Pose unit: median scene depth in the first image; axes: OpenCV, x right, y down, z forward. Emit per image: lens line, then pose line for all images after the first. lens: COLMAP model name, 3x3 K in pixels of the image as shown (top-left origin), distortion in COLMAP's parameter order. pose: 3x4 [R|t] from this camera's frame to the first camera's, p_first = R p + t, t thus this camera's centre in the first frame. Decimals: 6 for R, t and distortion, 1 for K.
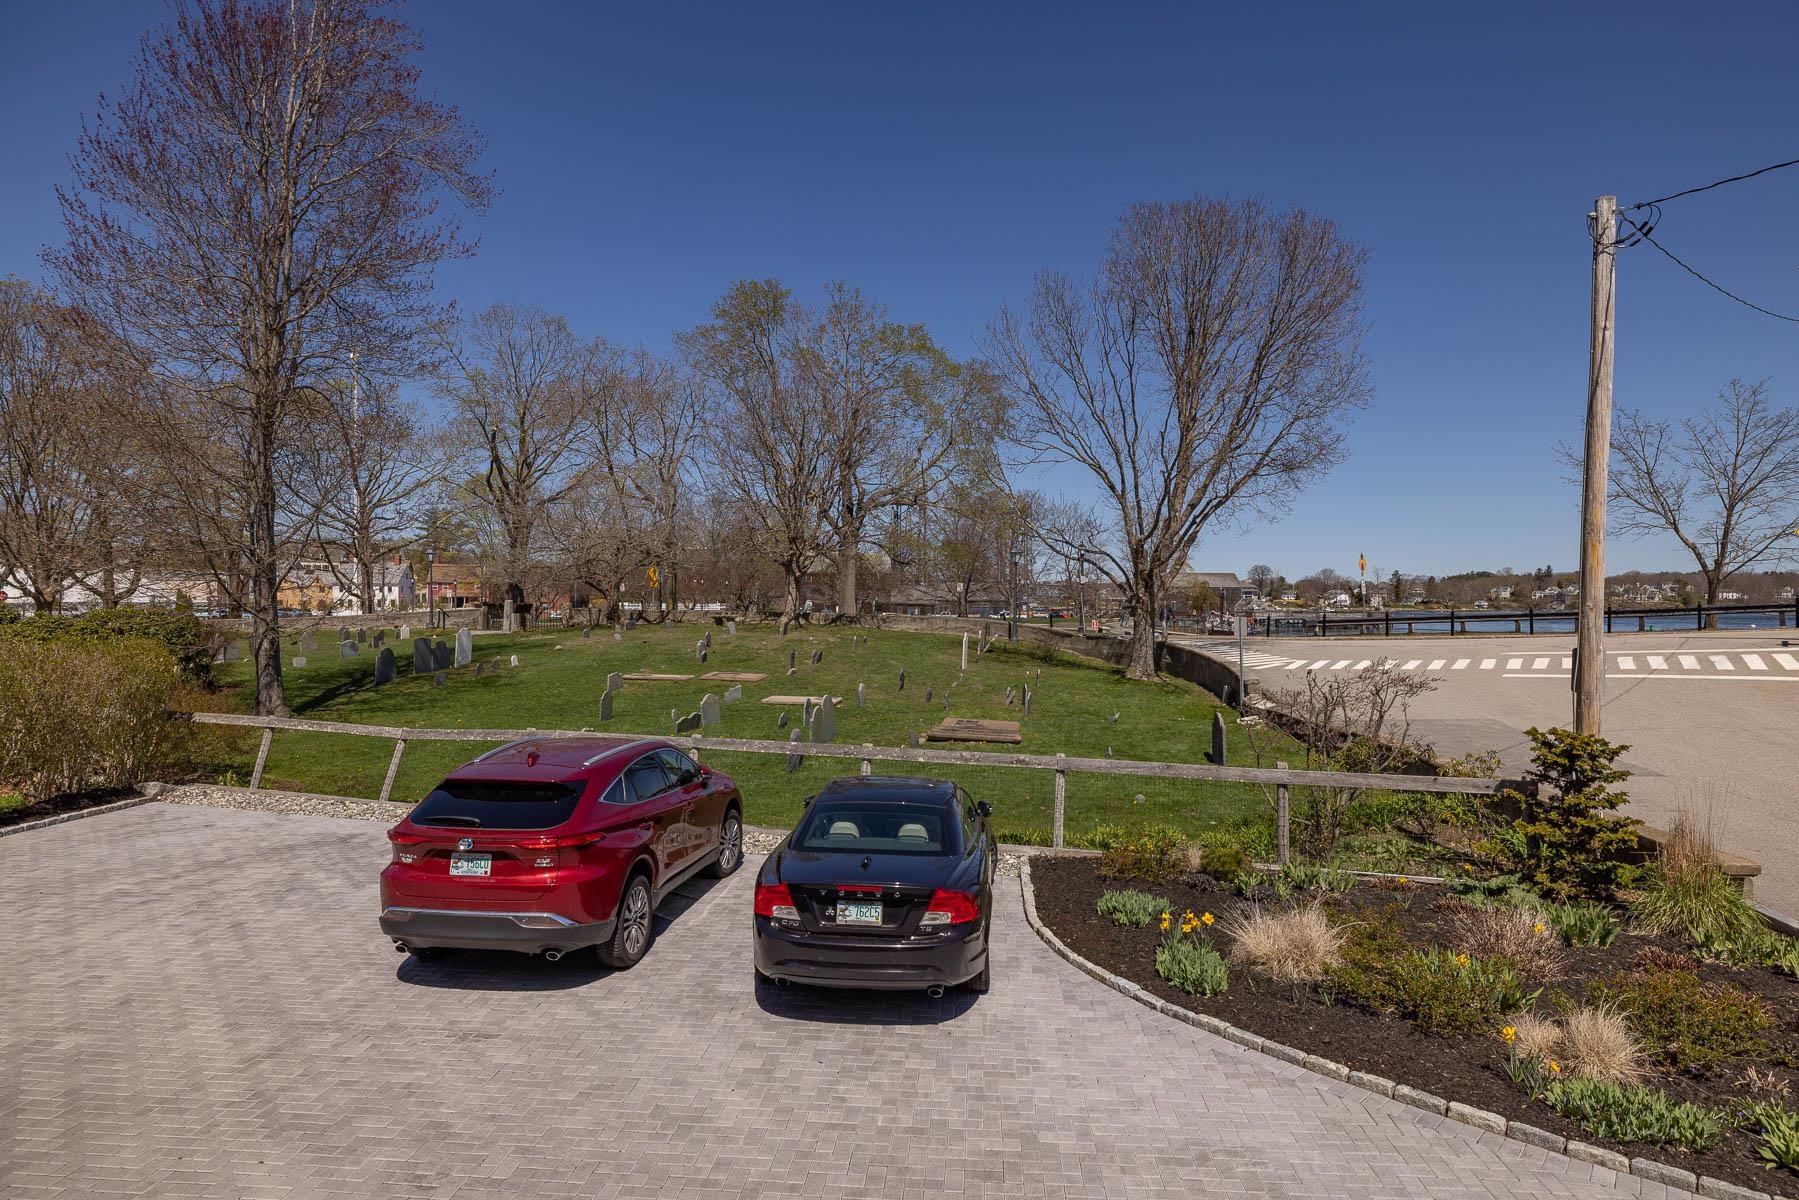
lens RADIAL K [[991.6, 0, 906.6], [0, 991.6, 599.1], [0, 0, 1]] dist [-0.000533, -0.000594]
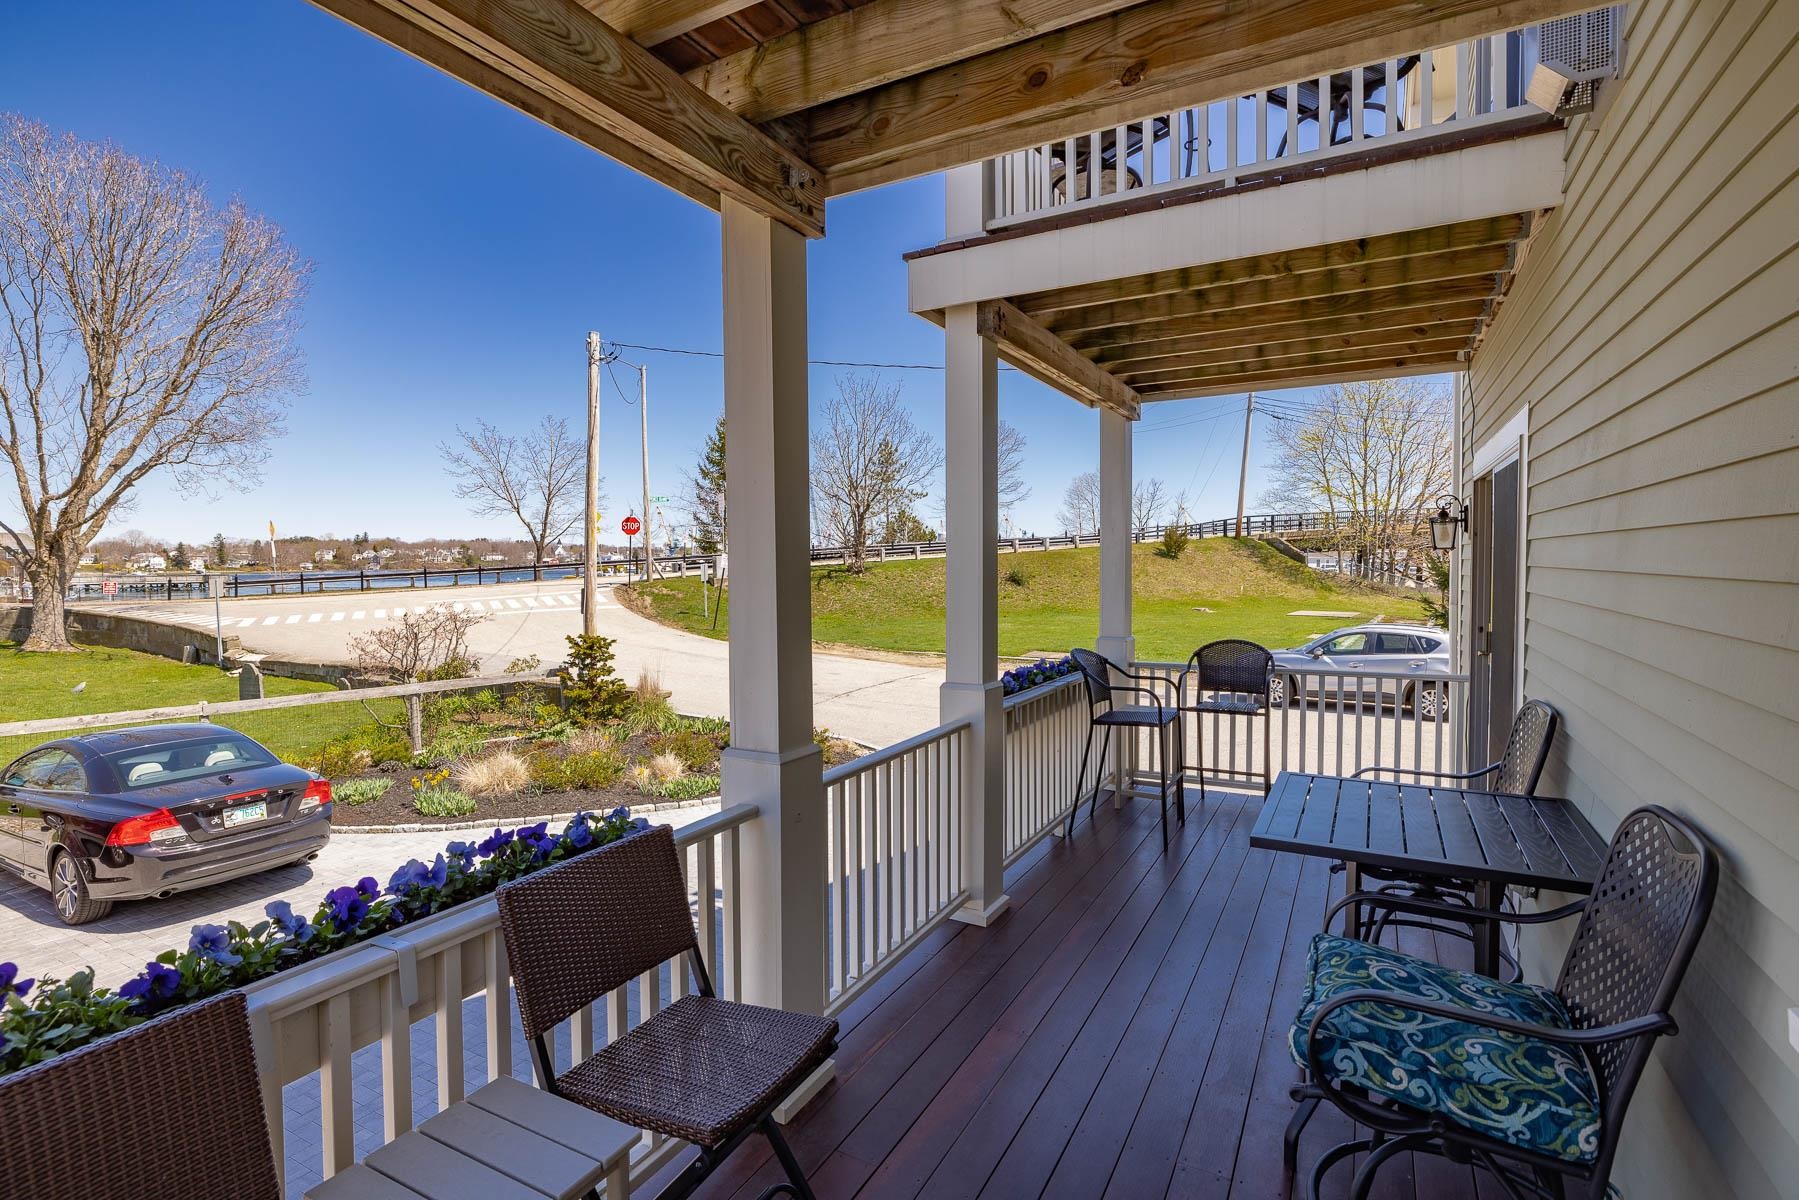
lens RADIAL K [[864.4, 0, 905.9], [0, 864.4, 592.5], [0, 0, 1]] dist [0.001302, 0.000545]
pose [[0.411890, -0.039331, 0.910384, -0.169133], [0.006189, 0.999166, 0.040366, -0.000392], [-0.911213, -0.010992, 0.411790, -0.050487]]
